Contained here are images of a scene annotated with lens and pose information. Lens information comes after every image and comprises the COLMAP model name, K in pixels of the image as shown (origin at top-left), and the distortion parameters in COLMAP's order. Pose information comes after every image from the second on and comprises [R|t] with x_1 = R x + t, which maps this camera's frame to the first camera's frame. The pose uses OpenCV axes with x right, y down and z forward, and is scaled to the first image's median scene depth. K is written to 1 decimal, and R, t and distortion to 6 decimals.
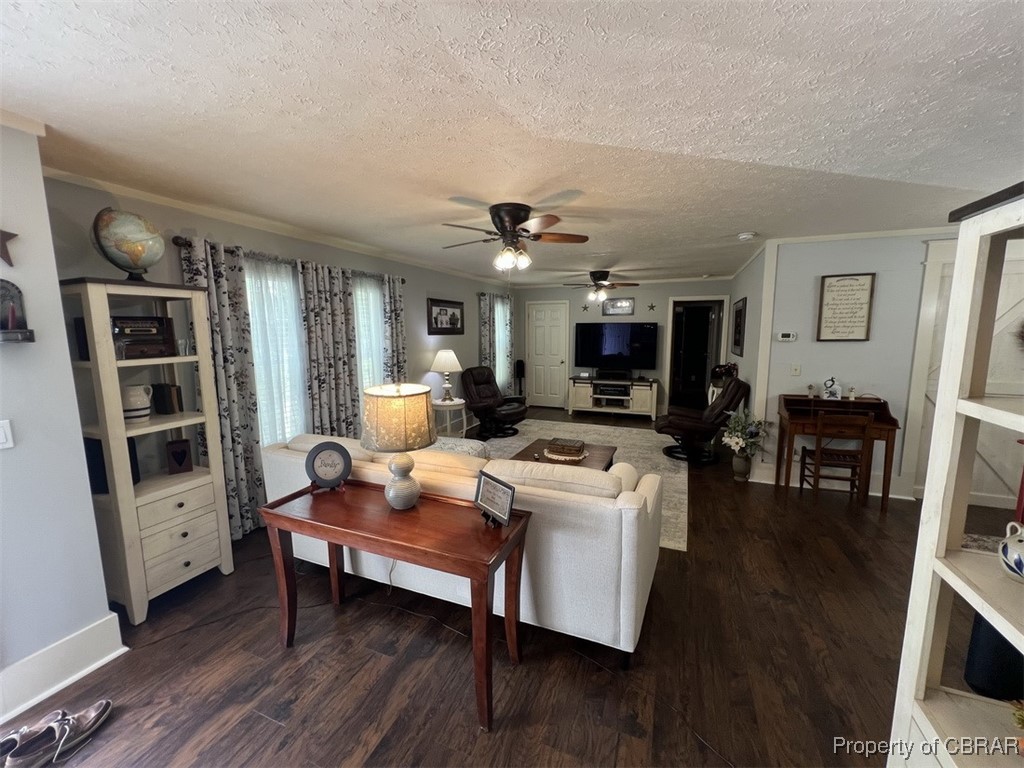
lens RADIAL K [[411.9, 0, 510.6], [0, 411.9, 385.2], [0, 0, 1]] dist [0.001285, -0.000542]
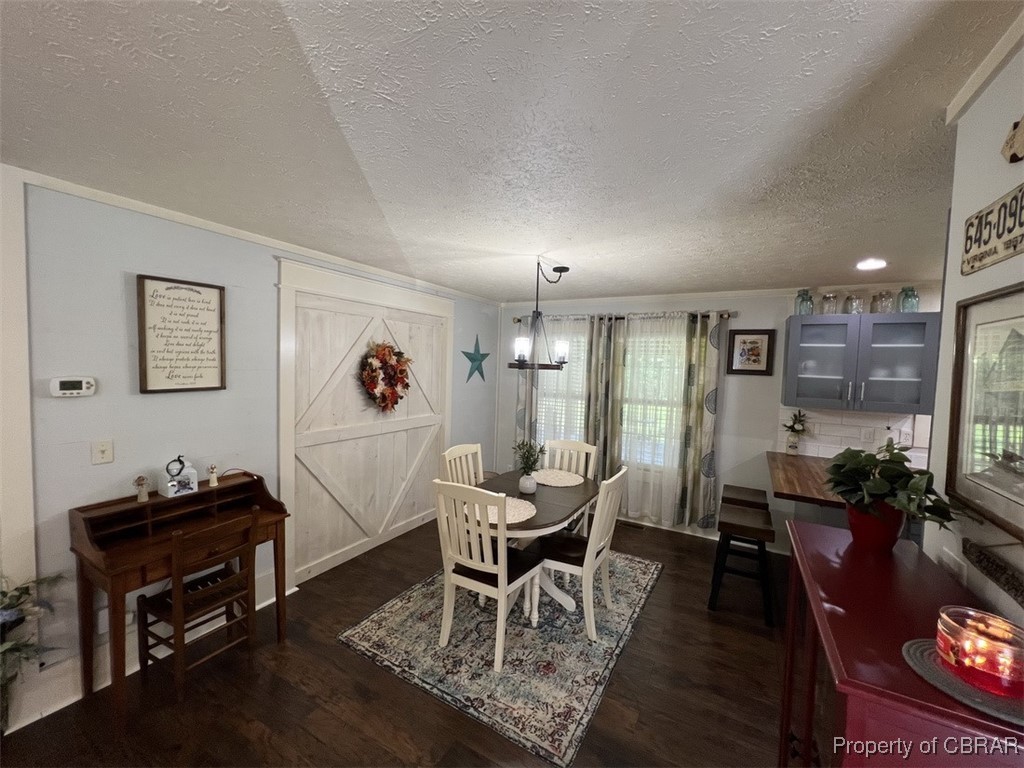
lens RADIAL K [[411.6, 0, 507.7], [0, 411.6, 382.0], [0, 0, 1]] dist [0.001674, -0.000141]
pose [[0.135319, -0.039487, 0.990015, 0.261821], [0.102233, 0.994429, 0.025690, -0.083021], [-0.985514, 0.097736, 0.138602, 0.430962]]
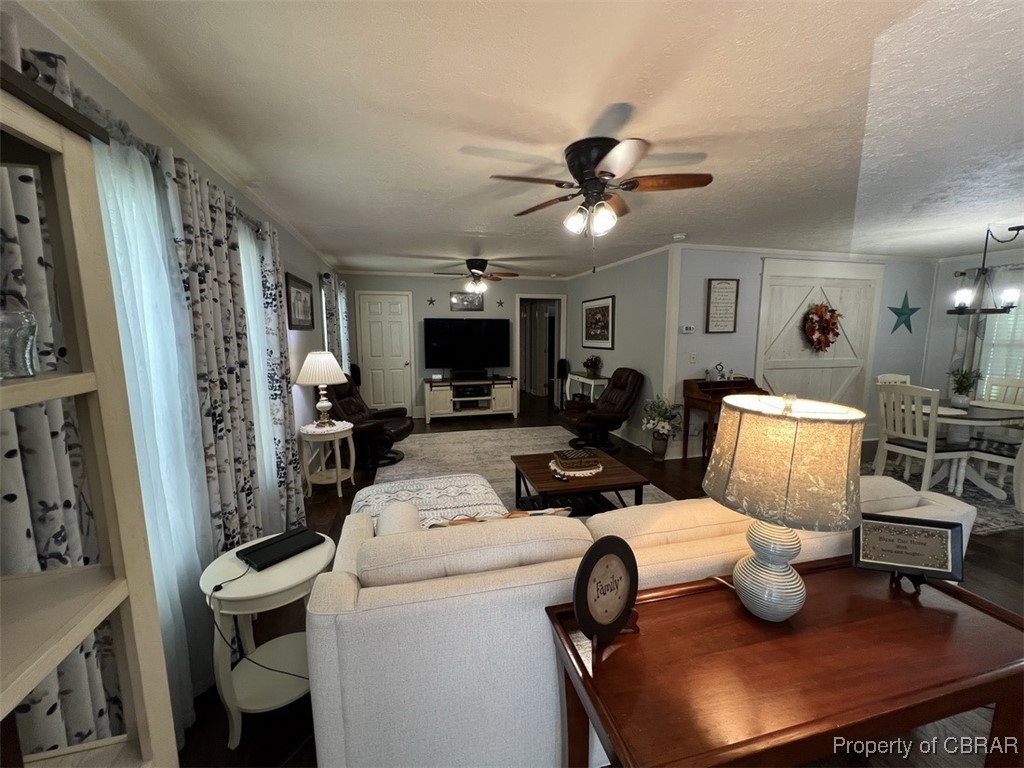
lens RADIAL K [[411.9, 0, 512.5], [0, 411.9, 383.8], [0, 0, 1]] dist [0.001285, -0.000542]
pose [[0.800714, -0.076339, 0.594163, -0.414378], [0.080383, 0.996569, 0.019714, -0.027993], [-0.593629, 0.031975, 0.804103, 0.361384]]
